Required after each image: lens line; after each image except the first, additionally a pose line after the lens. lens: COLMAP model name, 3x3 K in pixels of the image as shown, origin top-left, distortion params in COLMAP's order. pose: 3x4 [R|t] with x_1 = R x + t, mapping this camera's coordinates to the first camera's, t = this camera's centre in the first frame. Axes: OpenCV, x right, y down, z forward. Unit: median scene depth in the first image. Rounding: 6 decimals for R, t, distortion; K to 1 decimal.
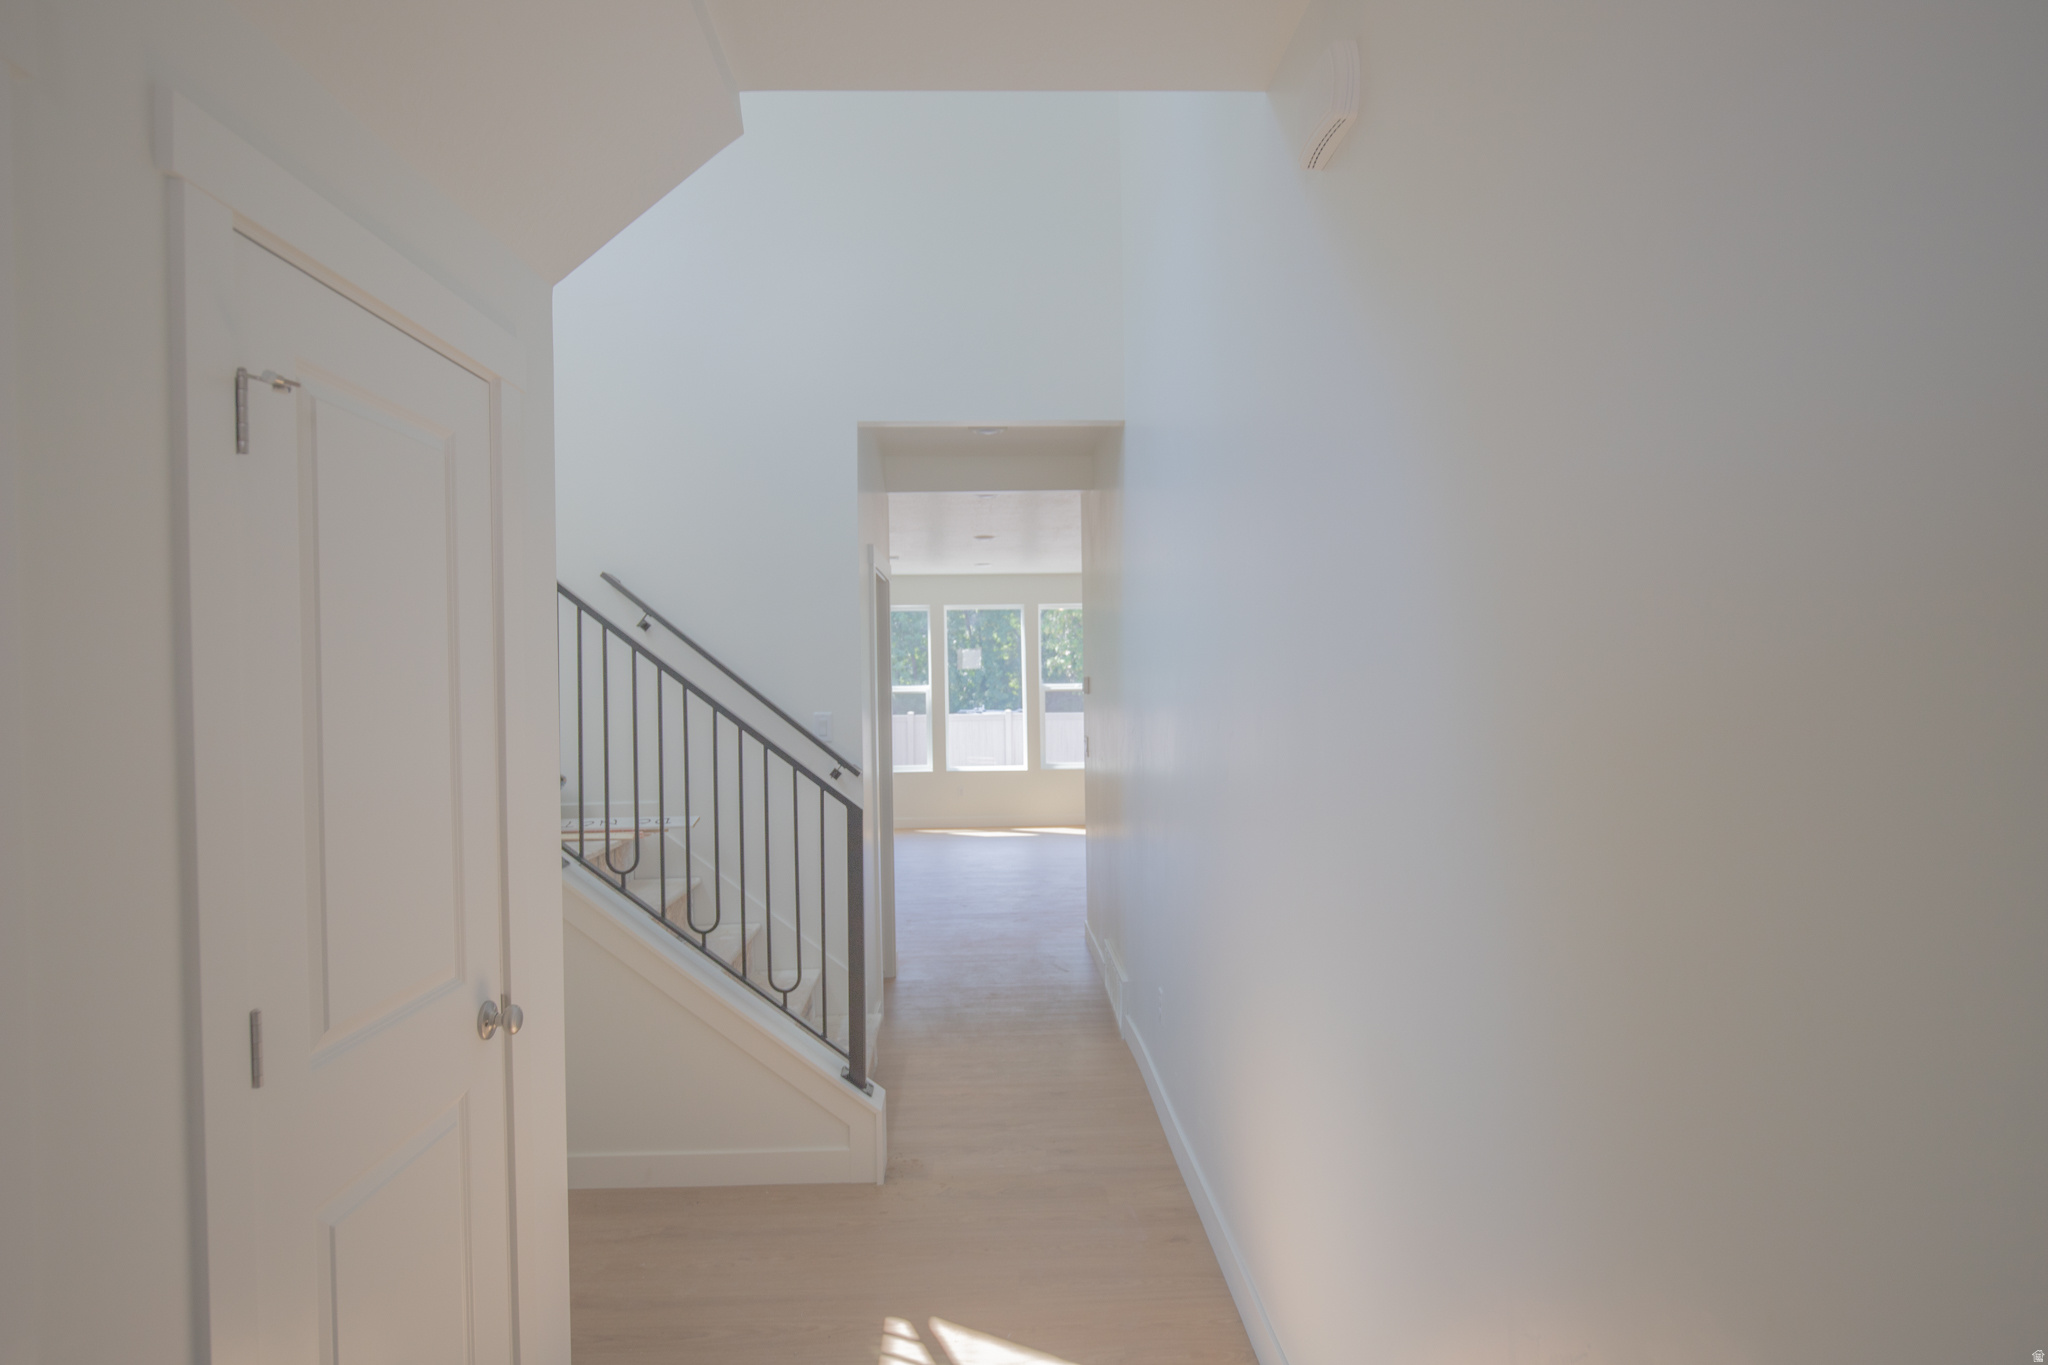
lens RADIAL K [[1175.5, 0, 1024.0], [0, 1175.5, 682.5], [0, 0, 1]] dist [-0.005369, -0.000627]
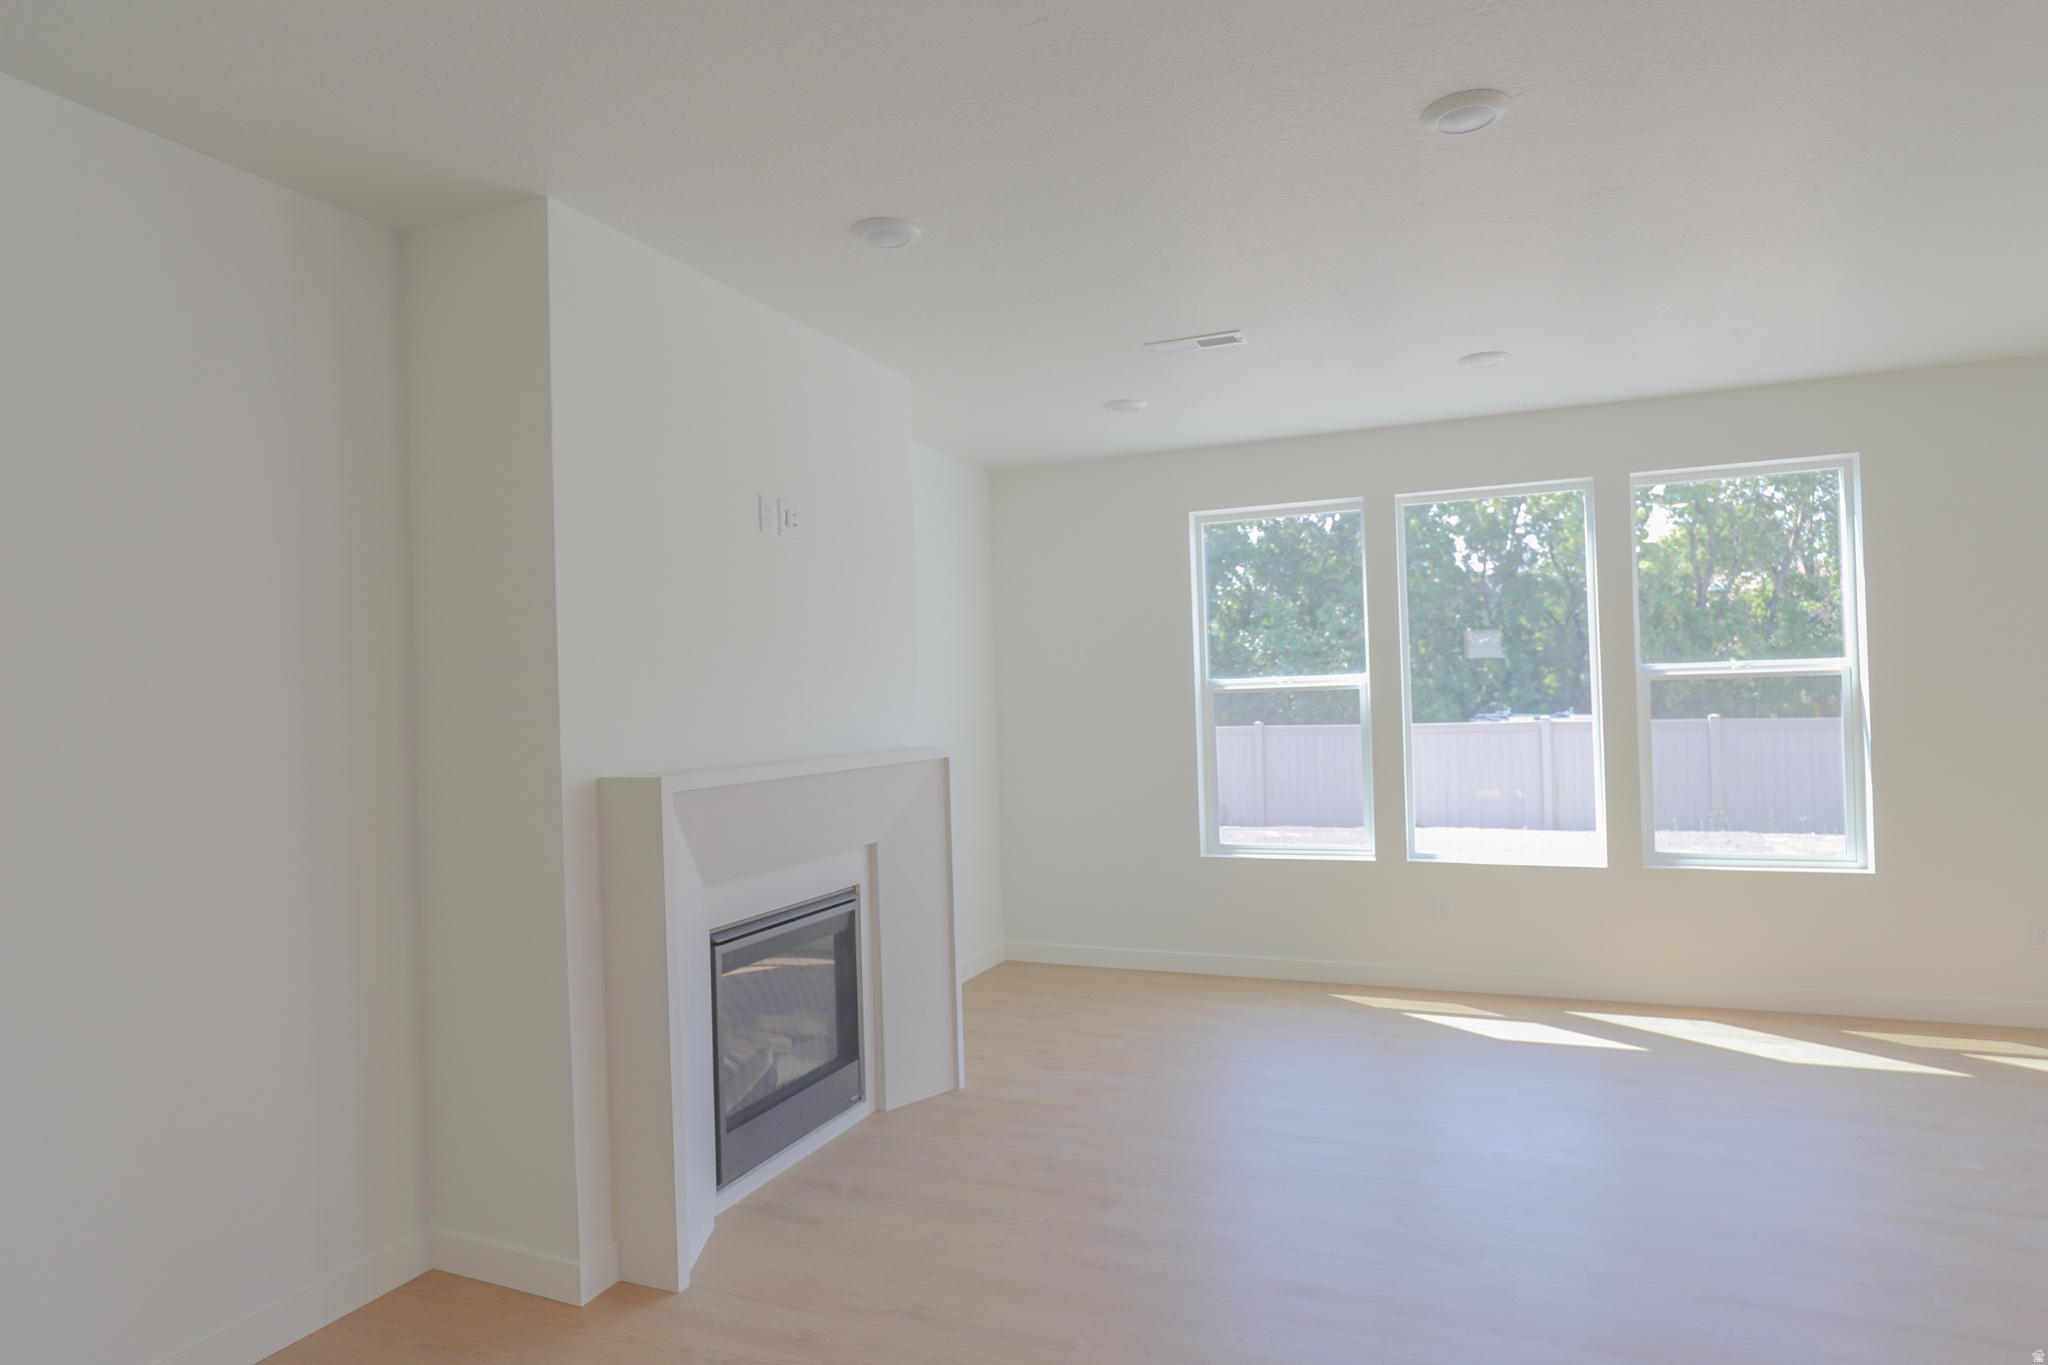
lens RADIAL K [[1175.5, 0, 1024.0], [0, 1175.5, 682.5], [0, 0, 1]] dist [-0.005369, -0.000627]
pose [[0.909836, -0.013225, -0.414758, -0.004002], [0.012322, 0.999912, -0.004855, 0.002535], [0.414786, -0.000693, 0.909919, 0.178285]]
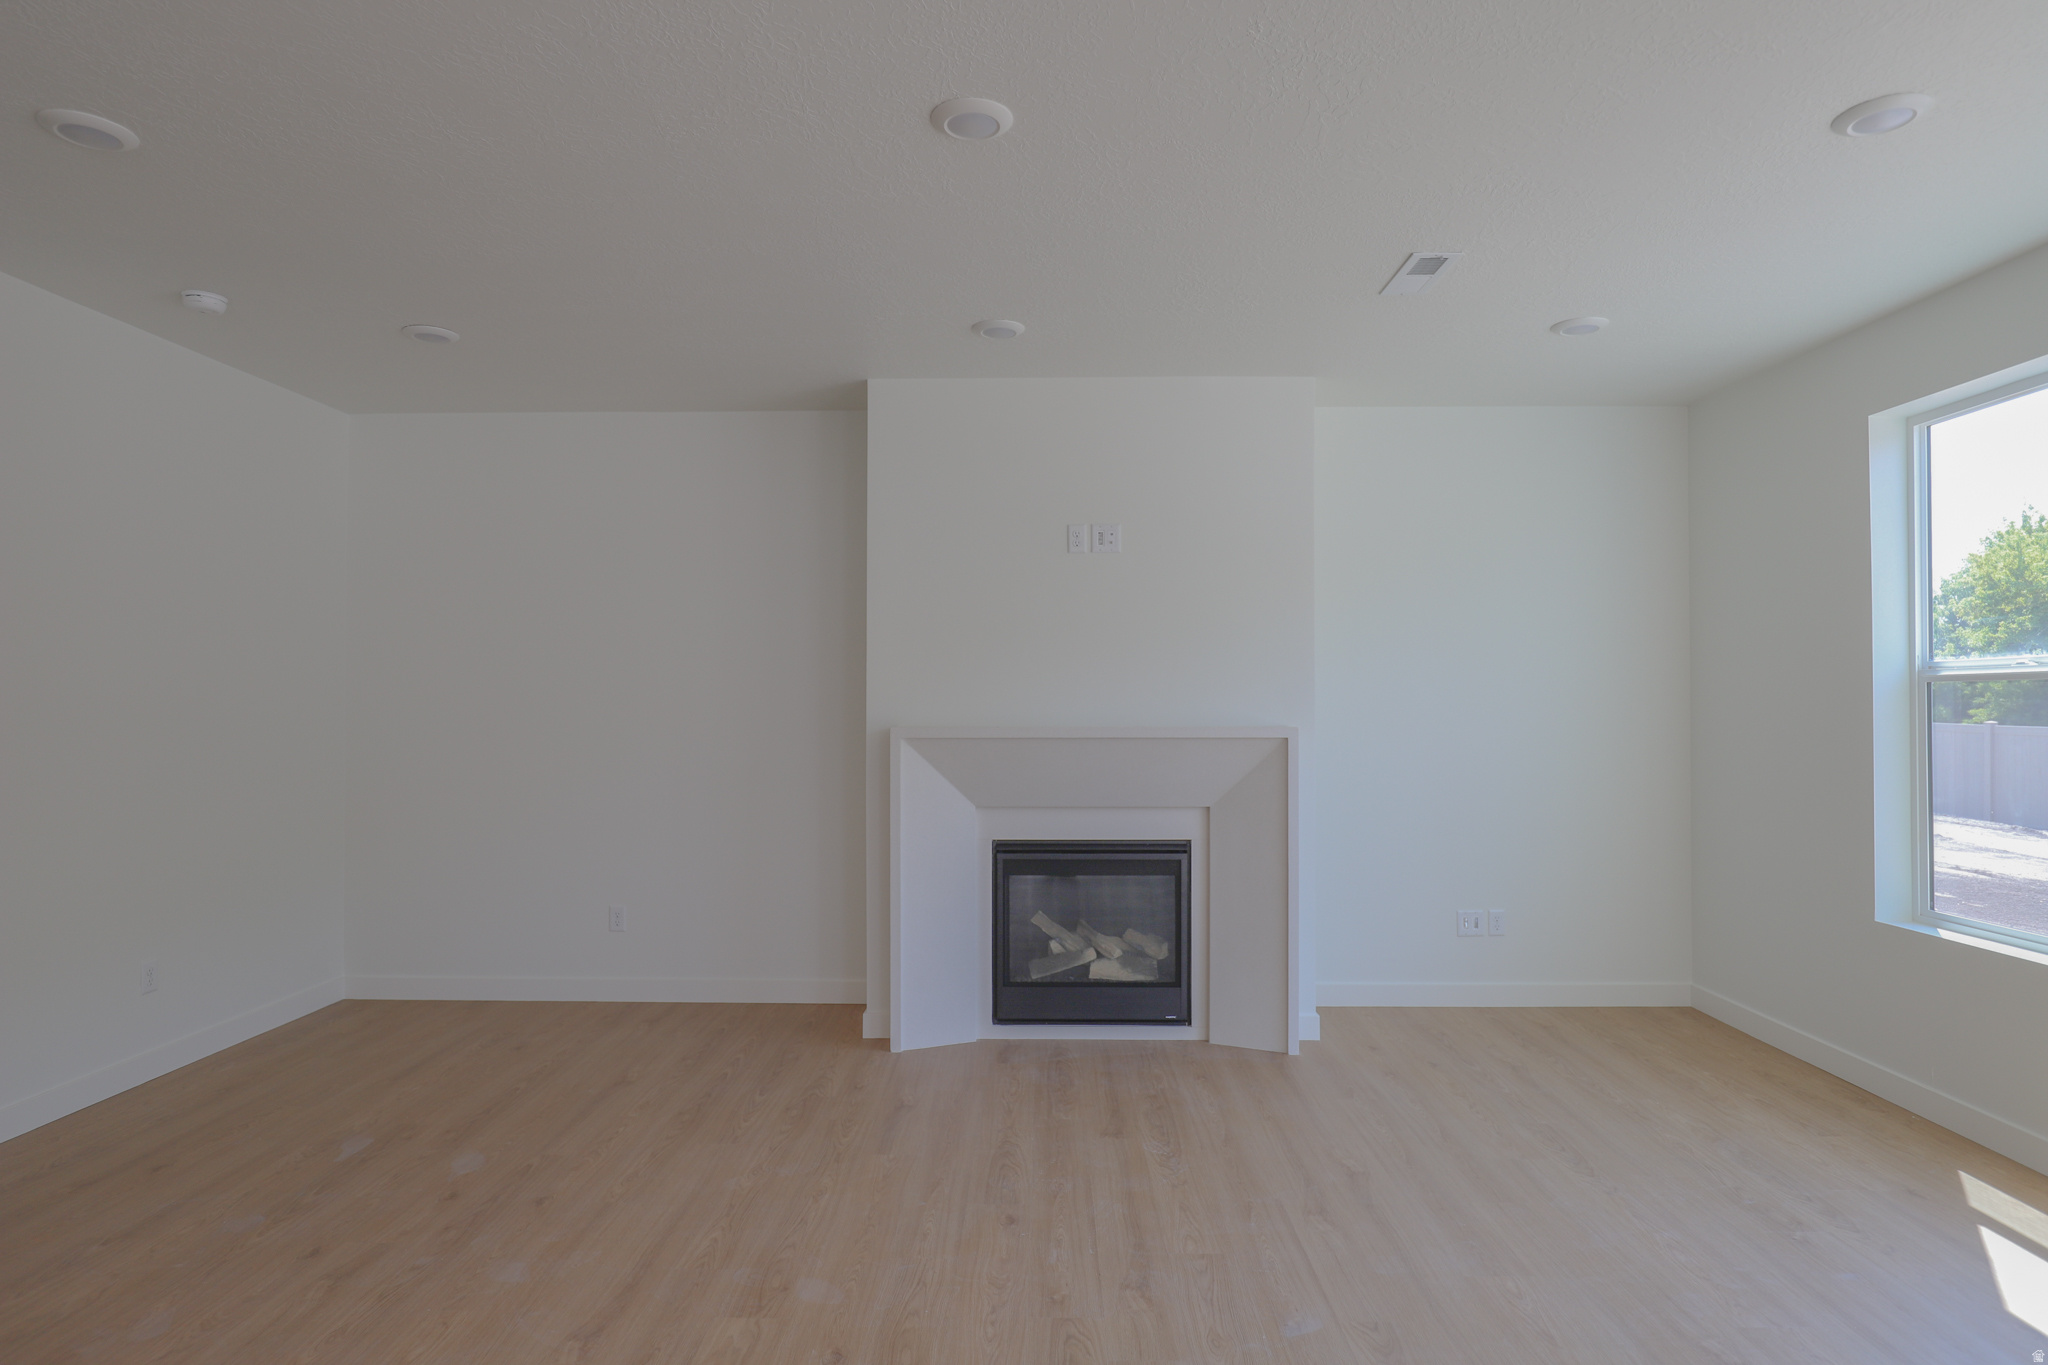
lens RADIAL K [[1167.0, 0, 1024.0], [0, 1167.0, 682.5], [0, 0, 1]] dist [-0.002431, -0.000797]
pose [[-0.062395, -0.001770, -0.998050, 0.064152], [0.002209, 0.999996, -0.001911, 0.003734], [0.998049, -0.002324, -0.062391, 0.261750]]
